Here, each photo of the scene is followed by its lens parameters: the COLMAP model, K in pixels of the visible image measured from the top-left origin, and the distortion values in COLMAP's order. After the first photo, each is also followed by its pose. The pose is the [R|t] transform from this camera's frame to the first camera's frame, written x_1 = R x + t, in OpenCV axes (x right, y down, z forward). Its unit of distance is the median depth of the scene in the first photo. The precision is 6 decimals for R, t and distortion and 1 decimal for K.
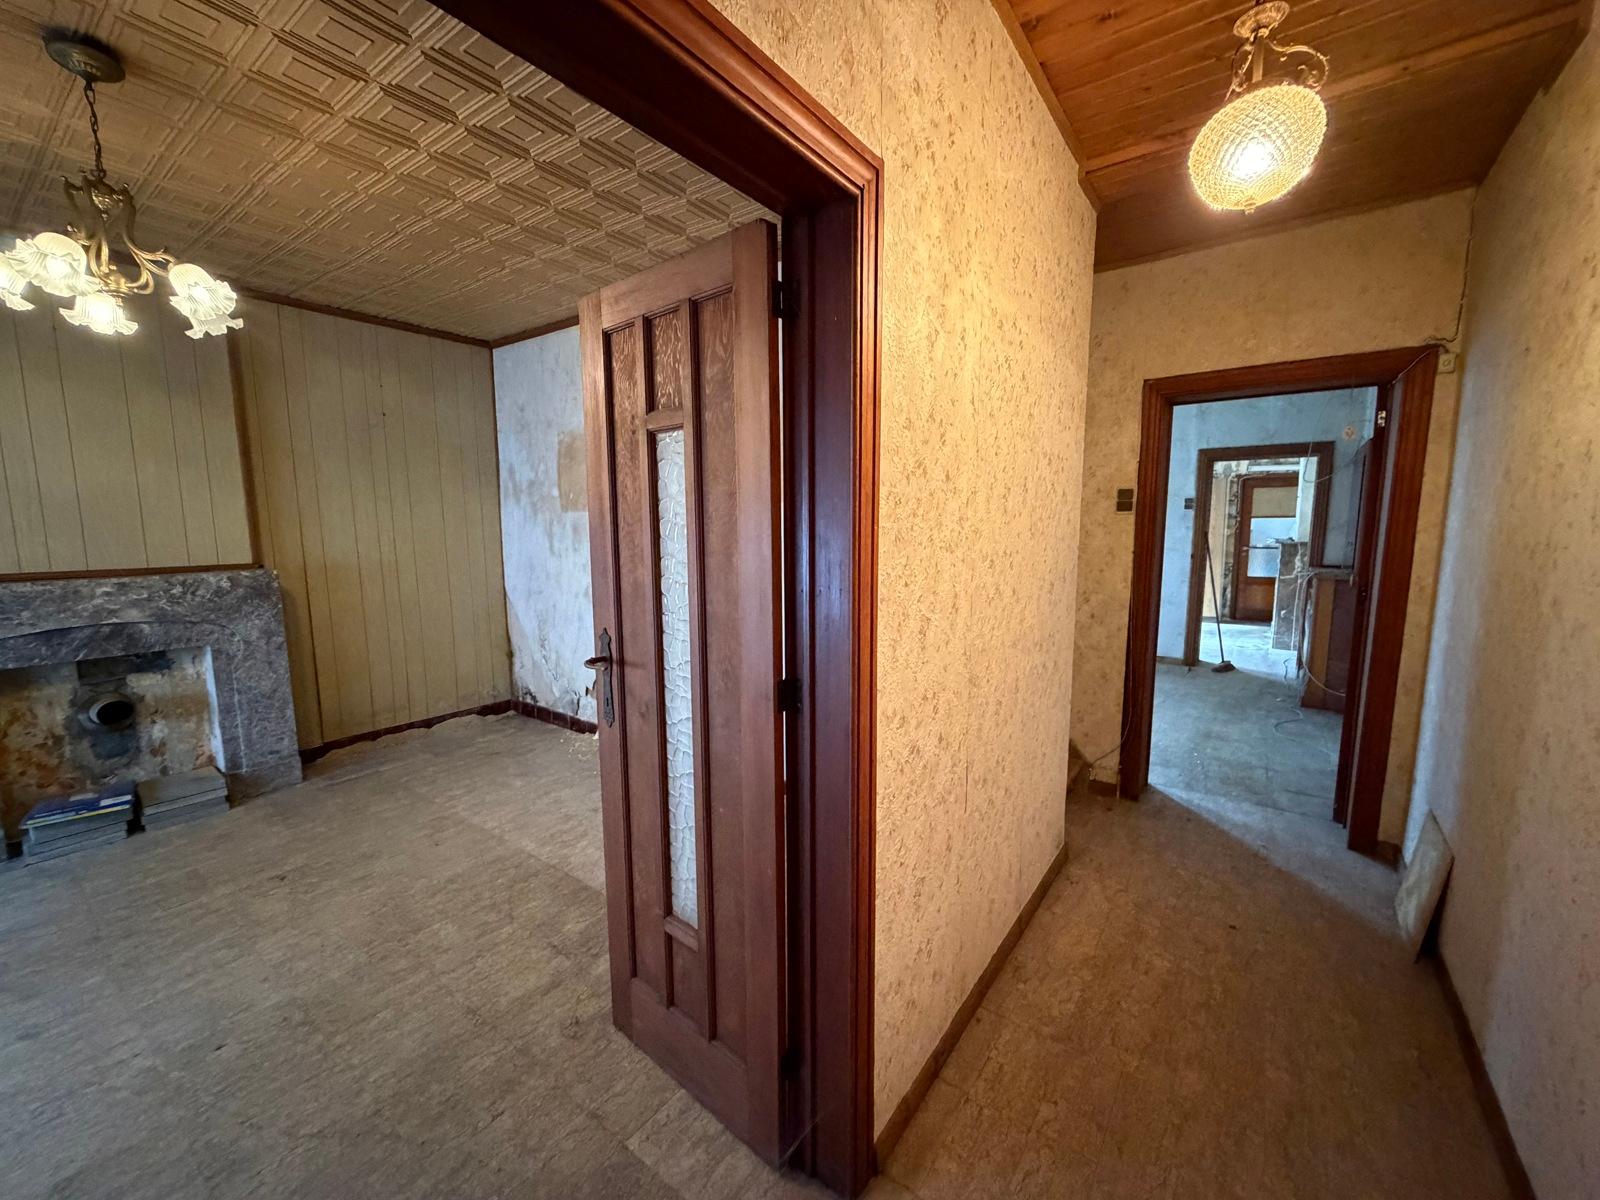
lens RADIAL K [[645.1, 0, 800.0], [0, 645.1, 600.0], [0, 0, 1]] dist [0.001548, 0.000367]
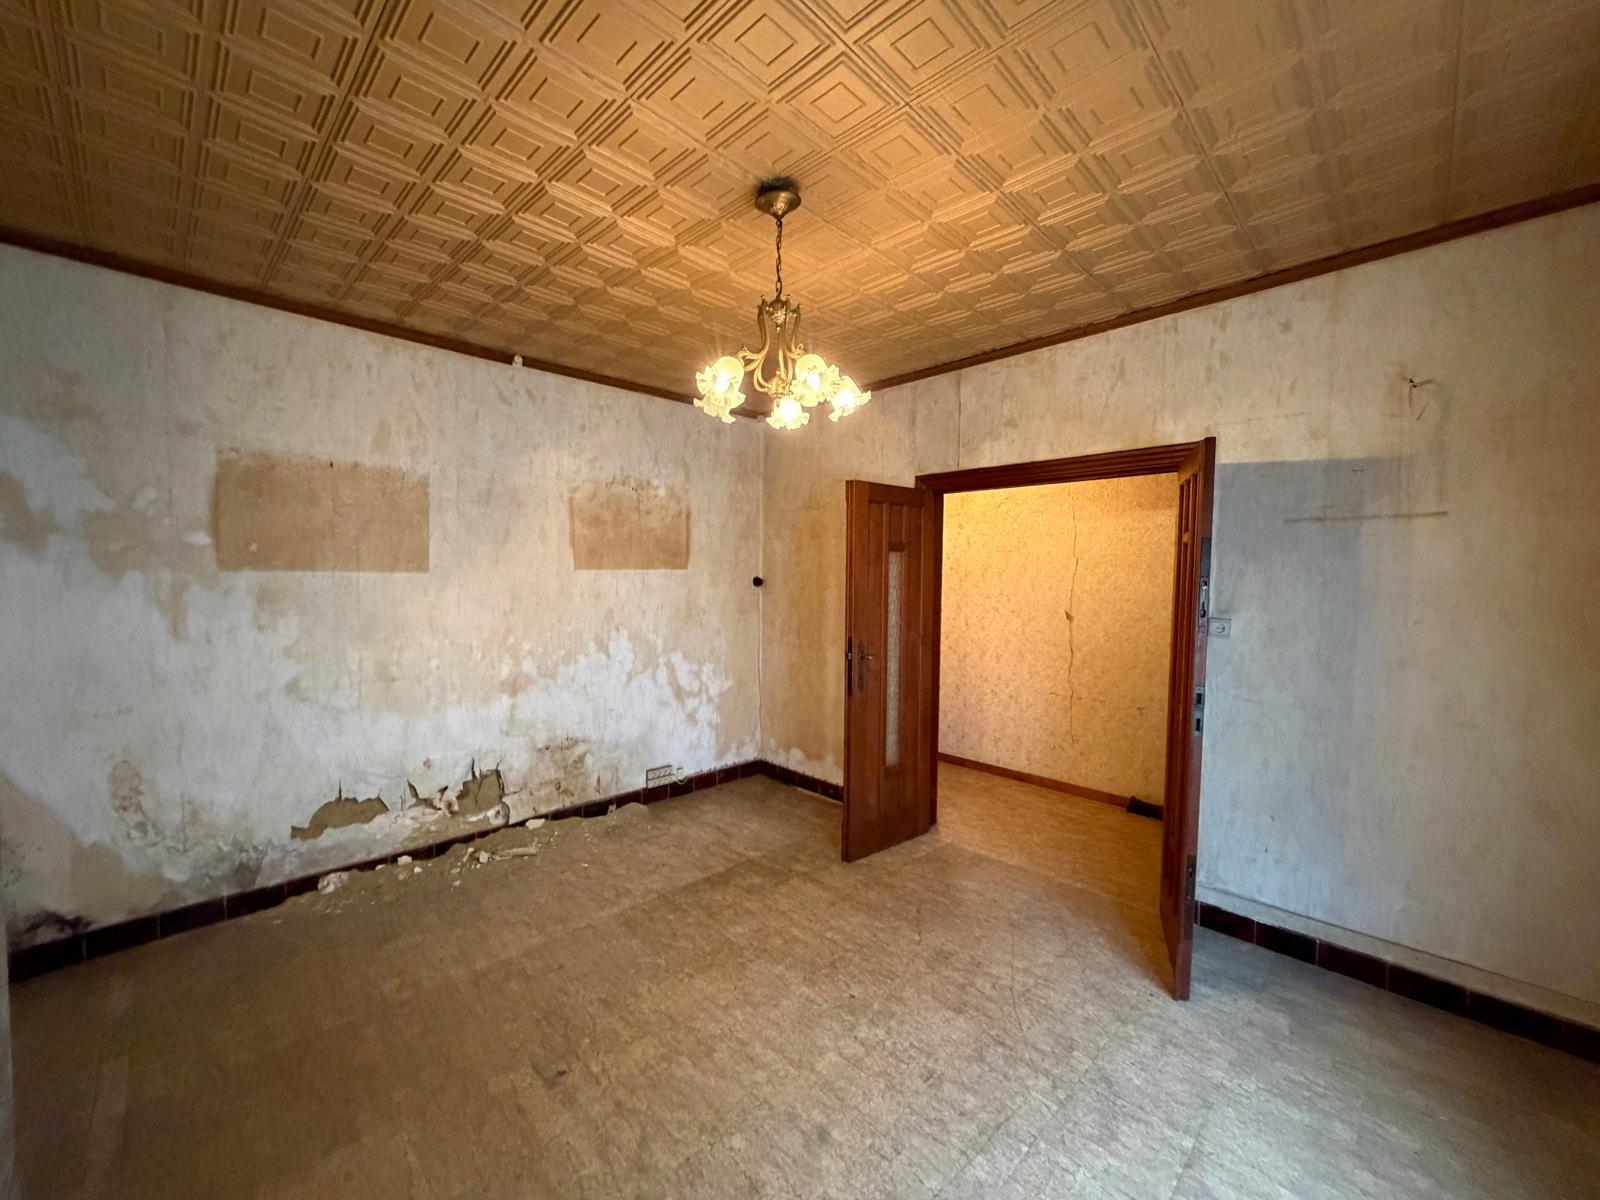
lens RADIAL K [[645.1, 0, 800.0], [0, 645.1, 600.0], [0, 0, 1]] dist [0.001548, 0.000367]
pose [[0.142029, -0.033963, 0.989280, -3.701868], [0.108961, 0.993874, 0.018478, -0.232144], [-0.983847, 0.105169, 0.144860, 1.418432]]
